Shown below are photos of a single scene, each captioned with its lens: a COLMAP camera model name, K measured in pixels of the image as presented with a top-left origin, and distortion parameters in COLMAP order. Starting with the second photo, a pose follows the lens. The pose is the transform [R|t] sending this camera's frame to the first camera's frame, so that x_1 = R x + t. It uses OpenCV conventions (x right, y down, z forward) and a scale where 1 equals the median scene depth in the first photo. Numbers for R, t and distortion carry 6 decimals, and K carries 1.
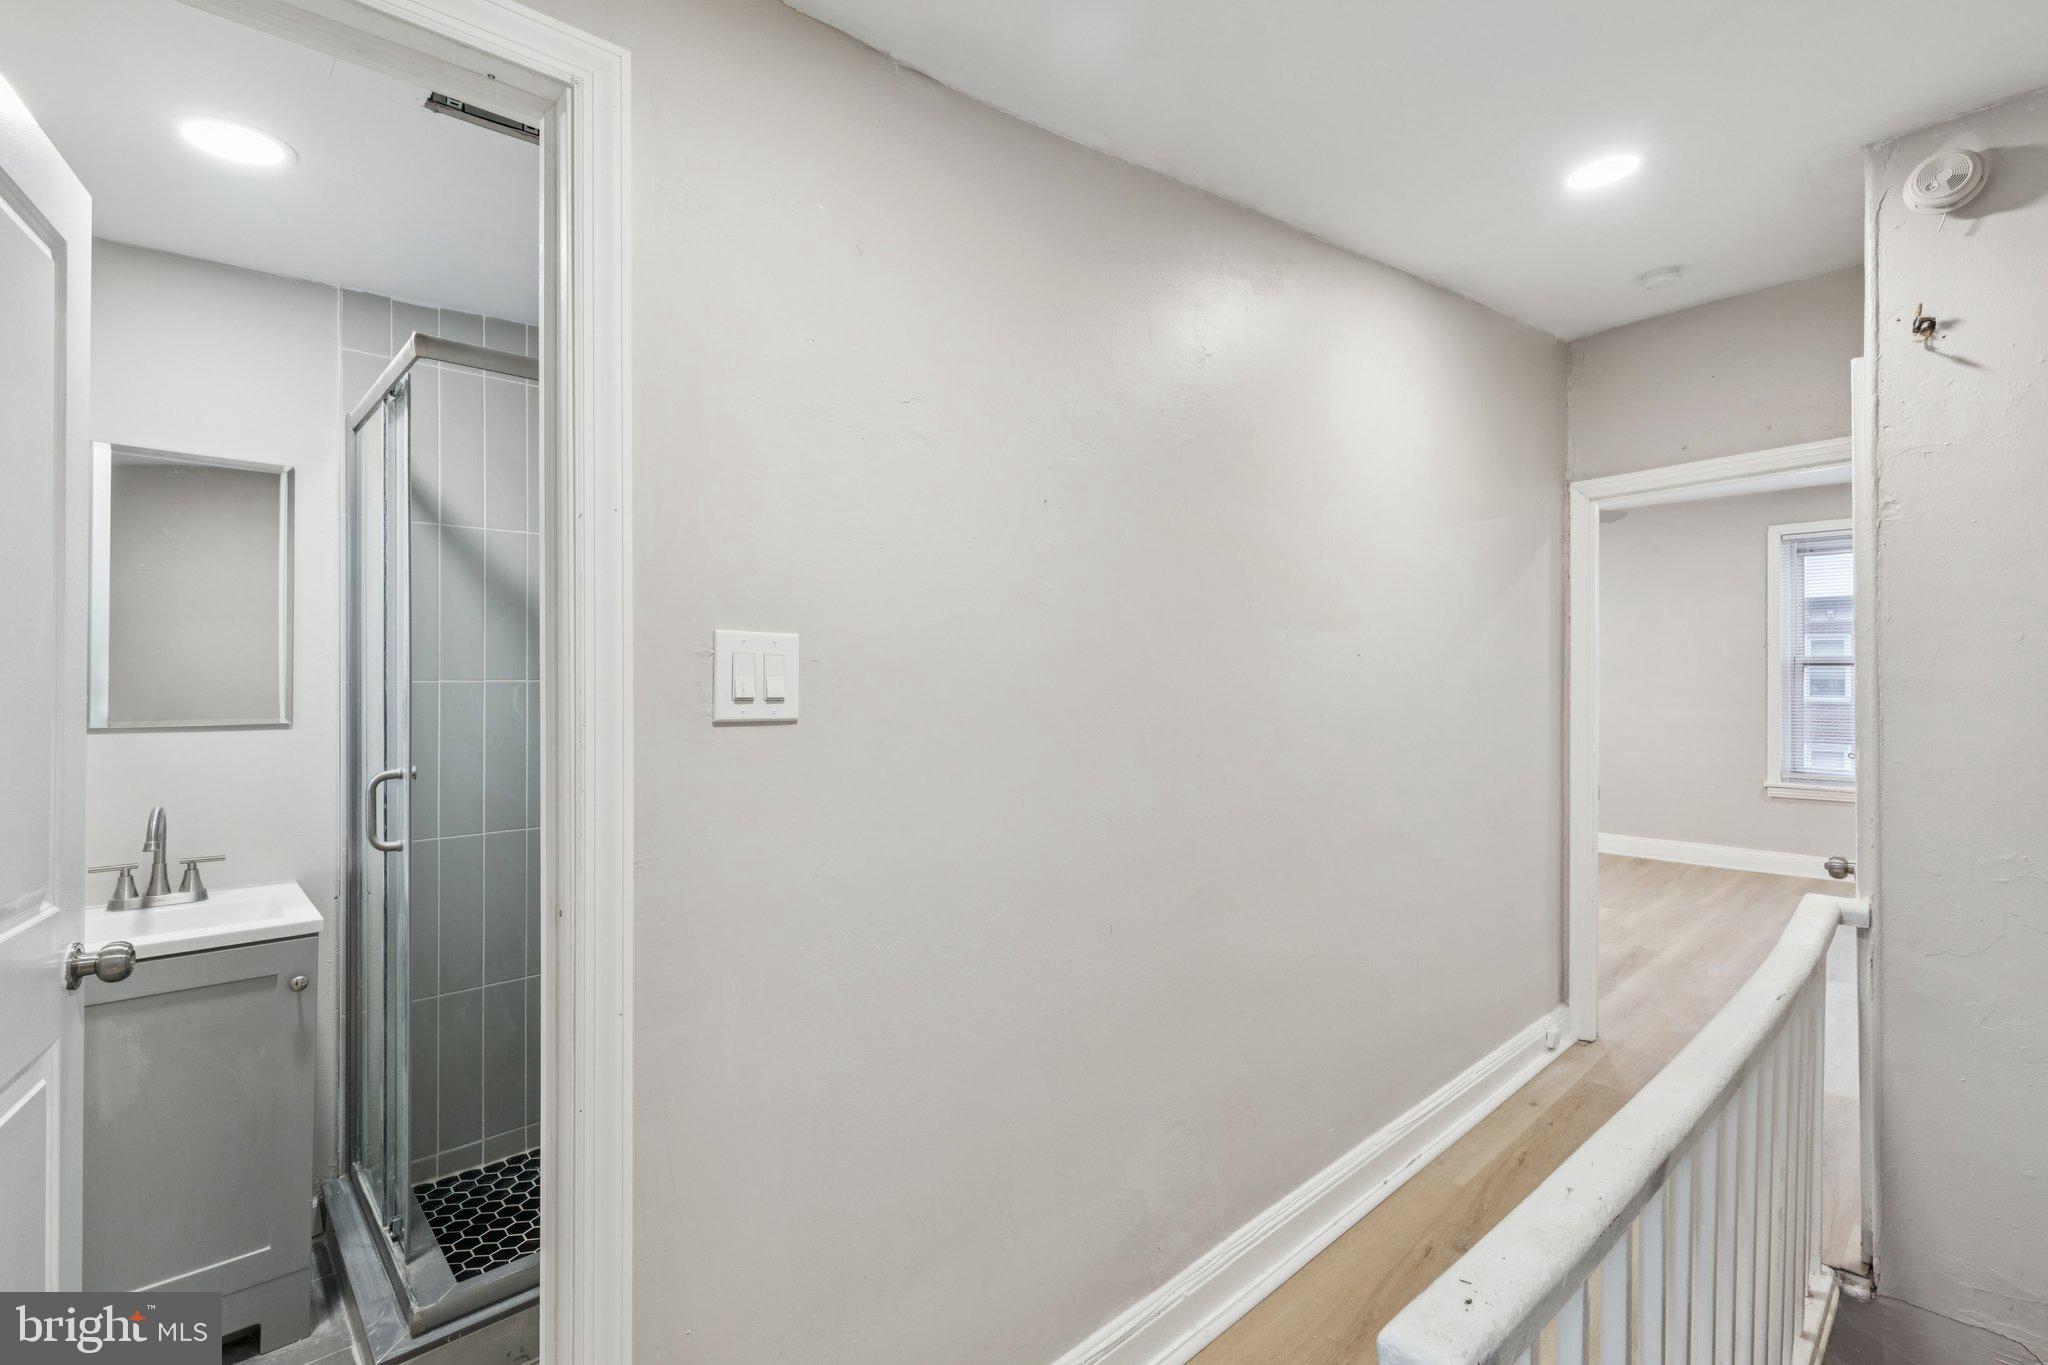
lens RADIAL K [[929.6, 0, 1023.6], [0, 929.6, 677.1], [0, 0, 1]] dist [0.006047, 0.000097]
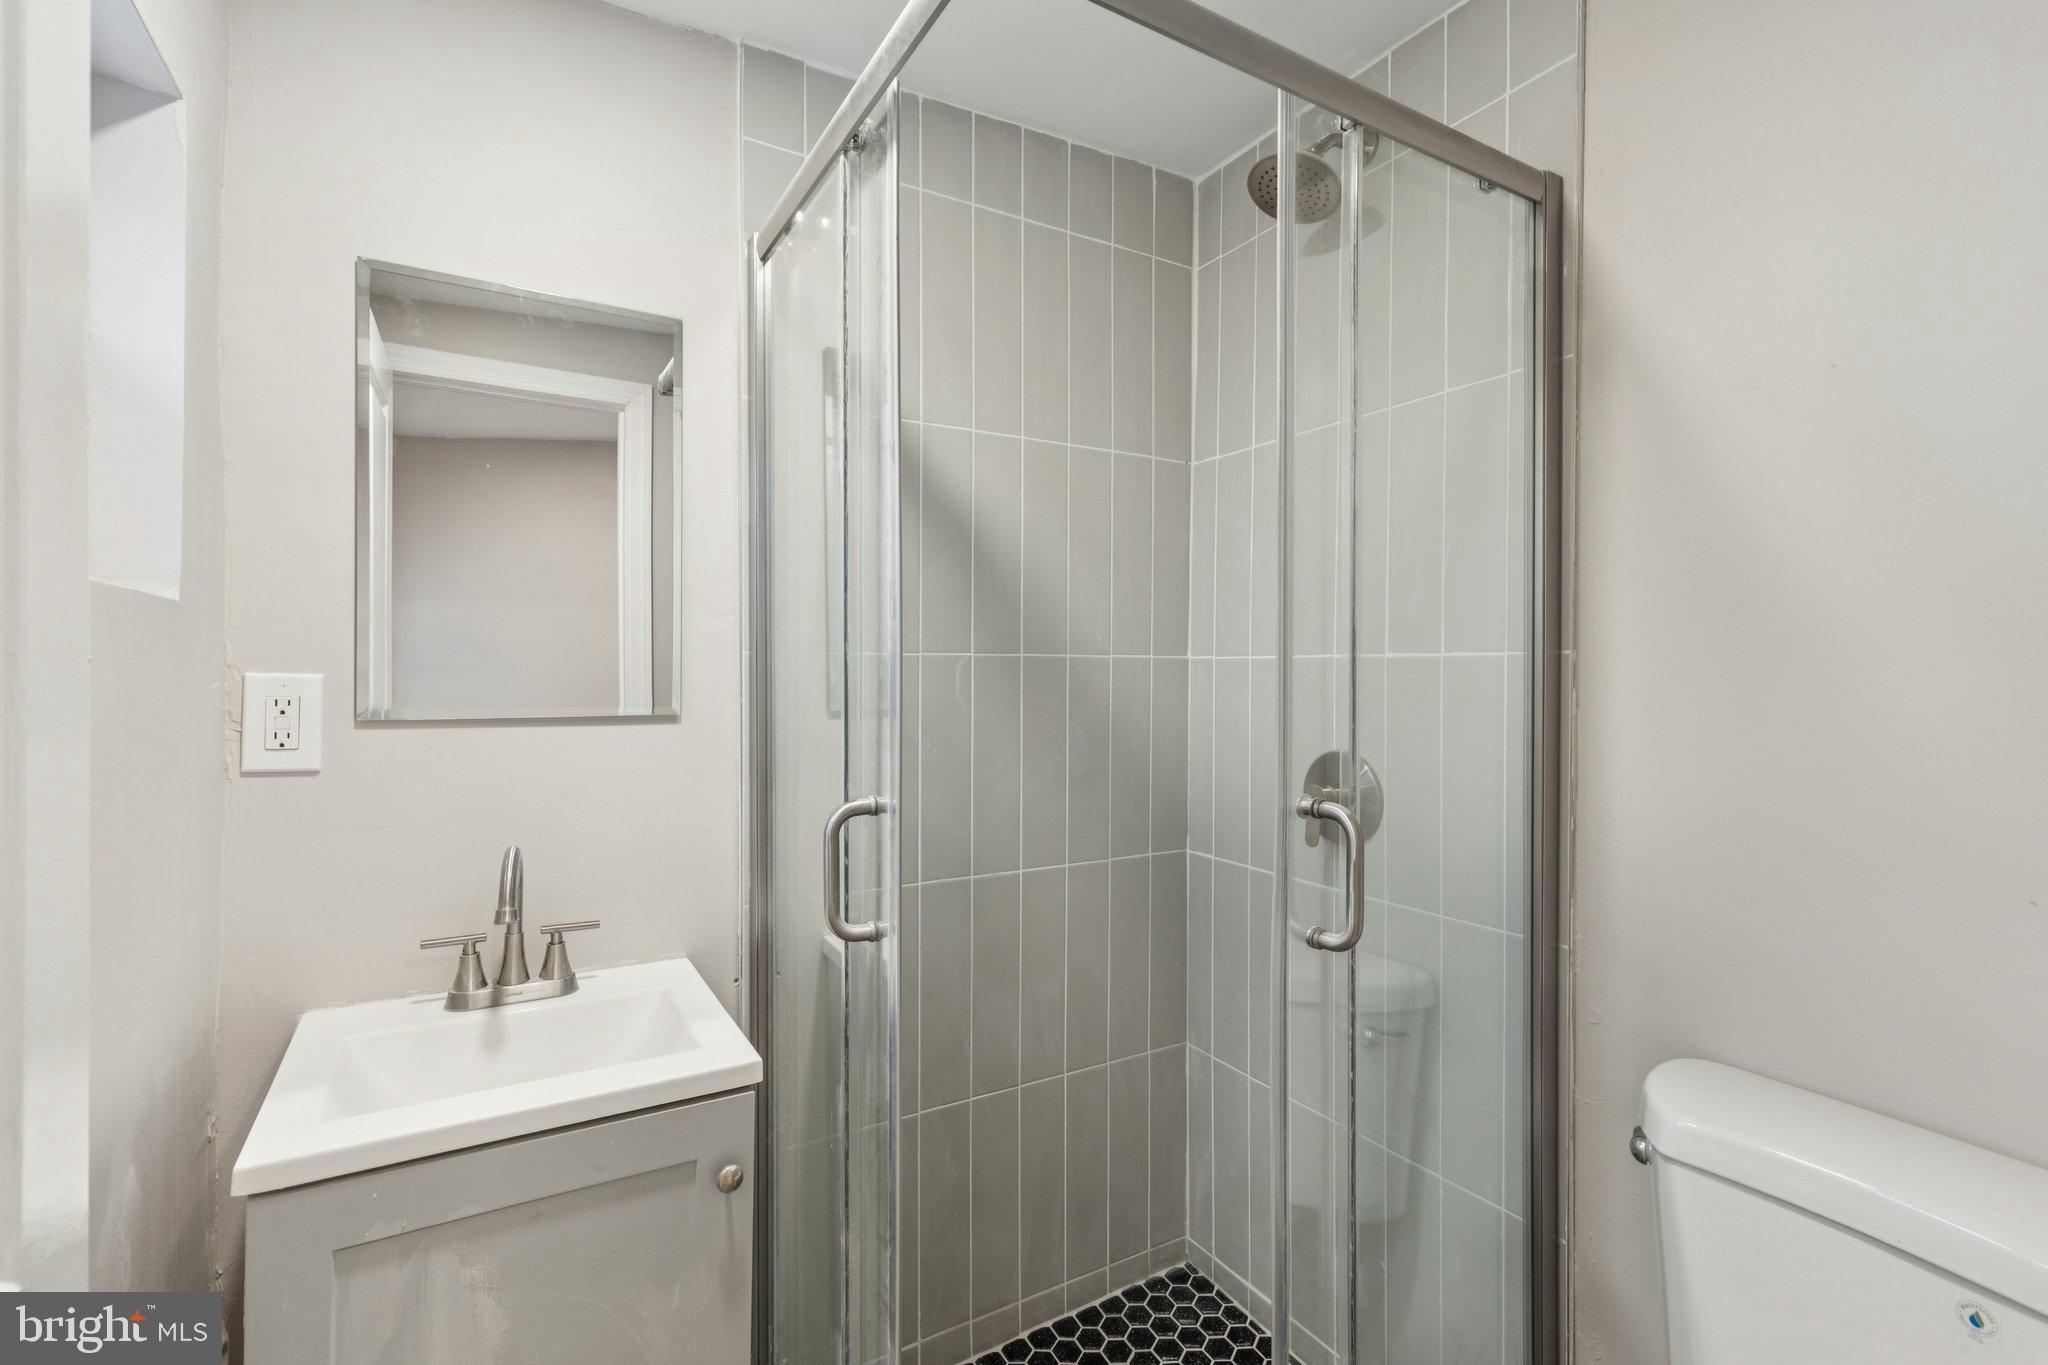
lens RADIAL K [[929.6, 0, 1023.6], [0, 929.6, 677.1], [0, 0, 1]] dist [0.006047, 0.000097]
pose [[0.975527, 0.000675, -0.219878, -0.450679], [0.001110, 0.999967, 0.007998, 0.019759], [0.219876, -0.008046, 0.975495, 0.462868]]
